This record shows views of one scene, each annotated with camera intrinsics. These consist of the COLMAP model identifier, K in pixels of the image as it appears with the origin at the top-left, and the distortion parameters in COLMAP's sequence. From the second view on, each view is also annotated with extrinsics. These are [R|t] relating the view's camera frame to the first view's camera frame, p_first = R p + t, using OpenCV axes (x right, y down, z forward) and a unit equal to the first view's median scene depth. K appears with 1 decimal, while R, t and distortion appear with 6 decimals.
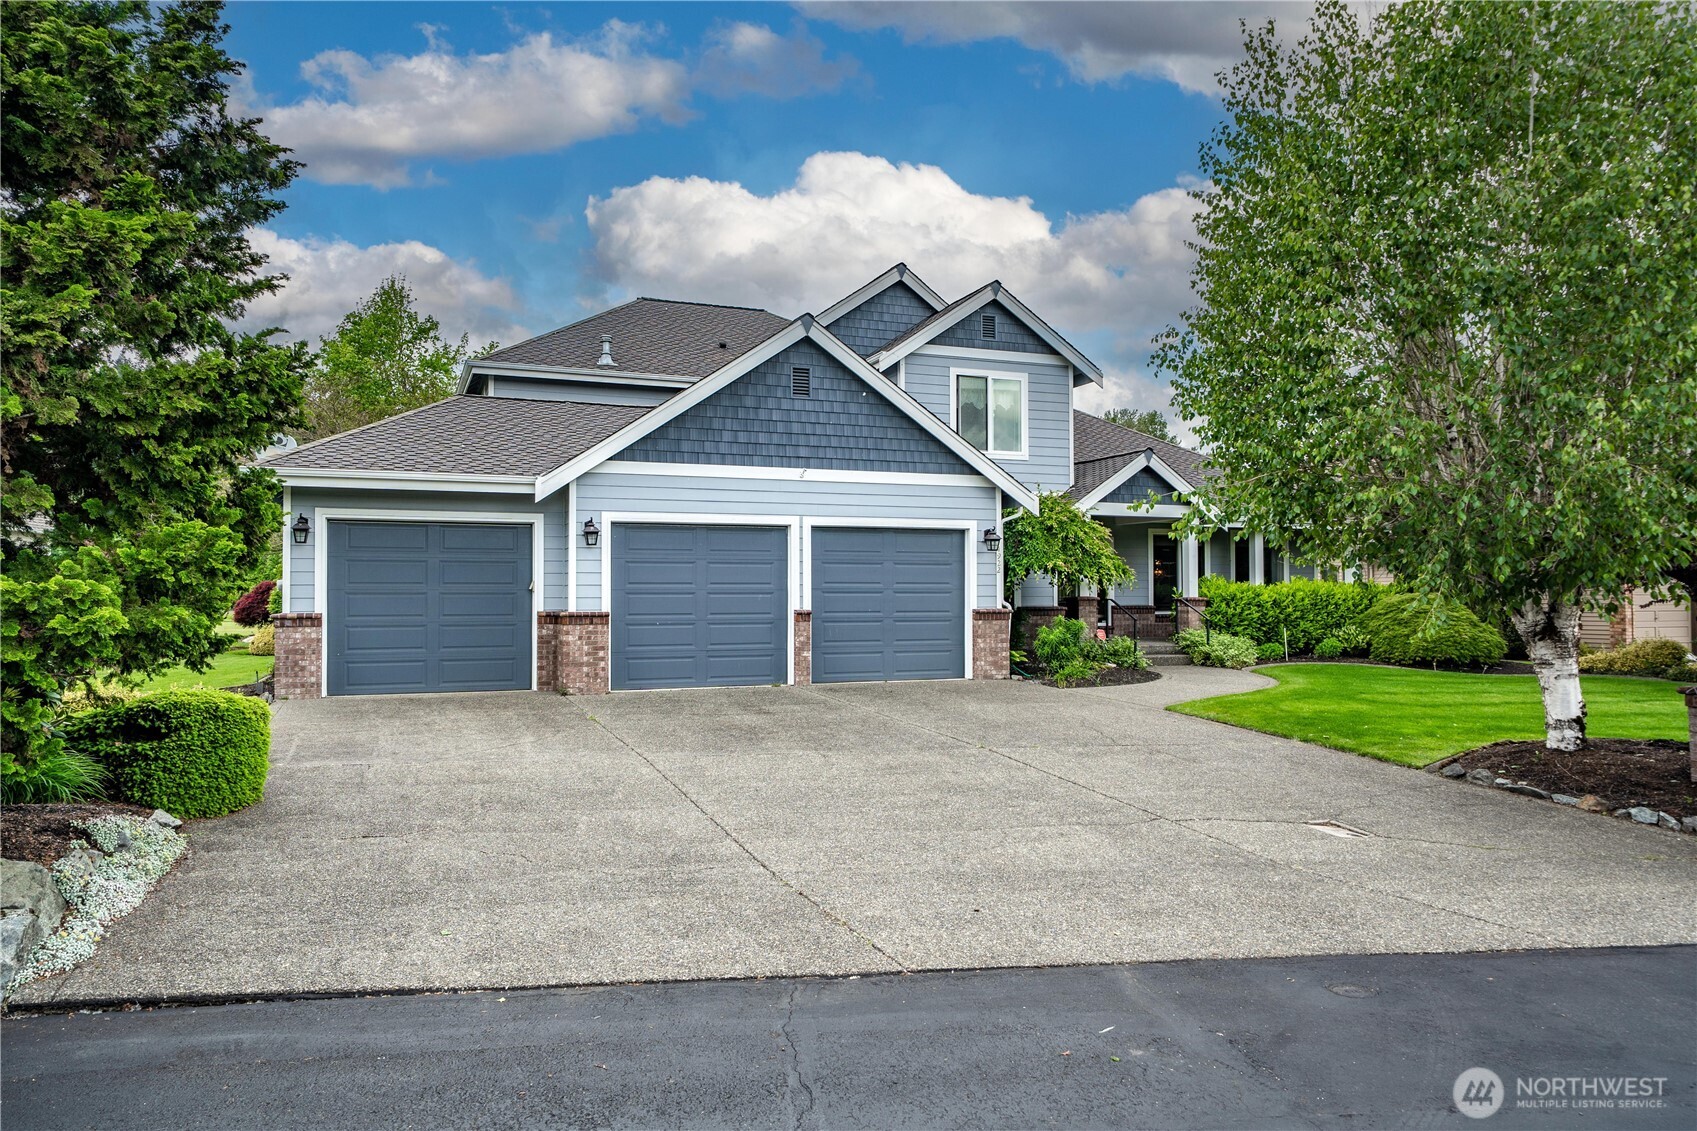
lens RADIAL K [[1162.4, 0, 849.6], [0, 1162.4, 545.1], [0, 0, 1]] dist [0.002515, 0.003563]
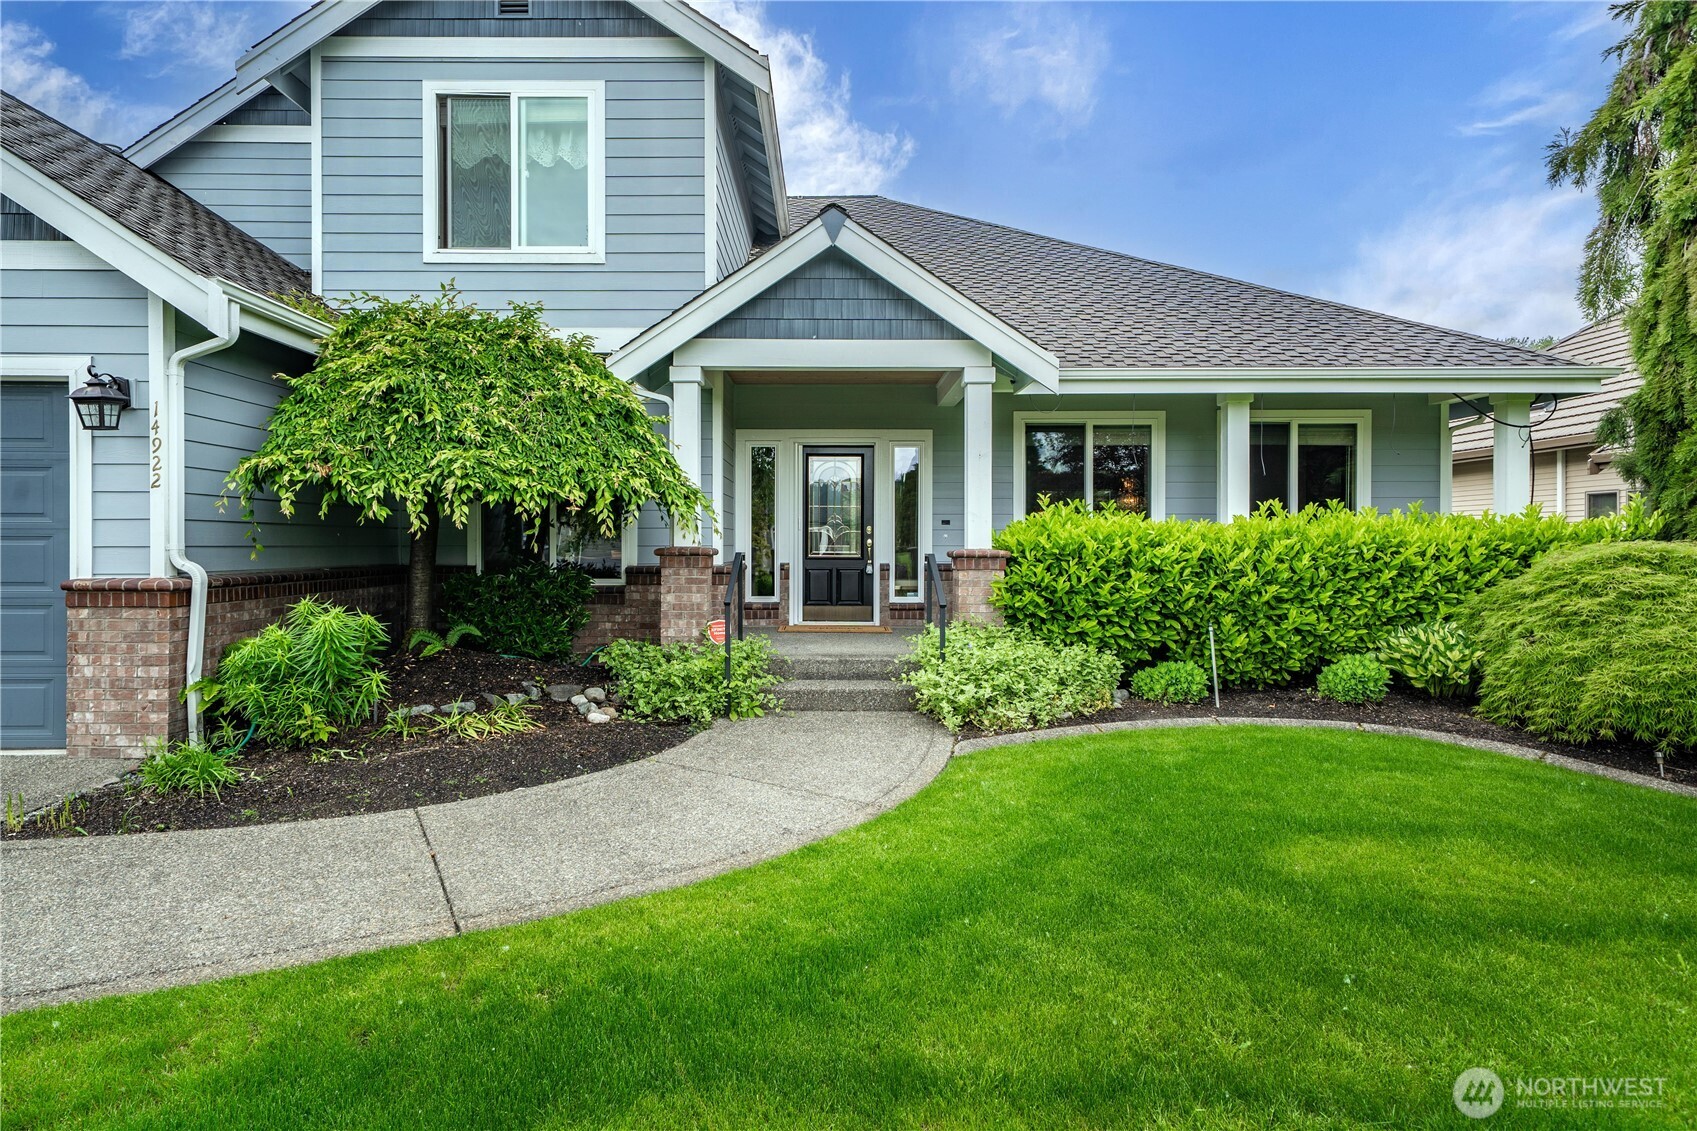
lens RADIAL K [[906.6, 0, 848.5], [0, 906.6, 565.5], [0, 0, 1]] dist [0.046918, 0.000091]
pose [[0.924602, 0.003064, -0.380922, 0.382295], [0.016731, 0.998676, 0.048644, 0.033131], [0.380566, -0.051349, 0.923327, 0.667020]]
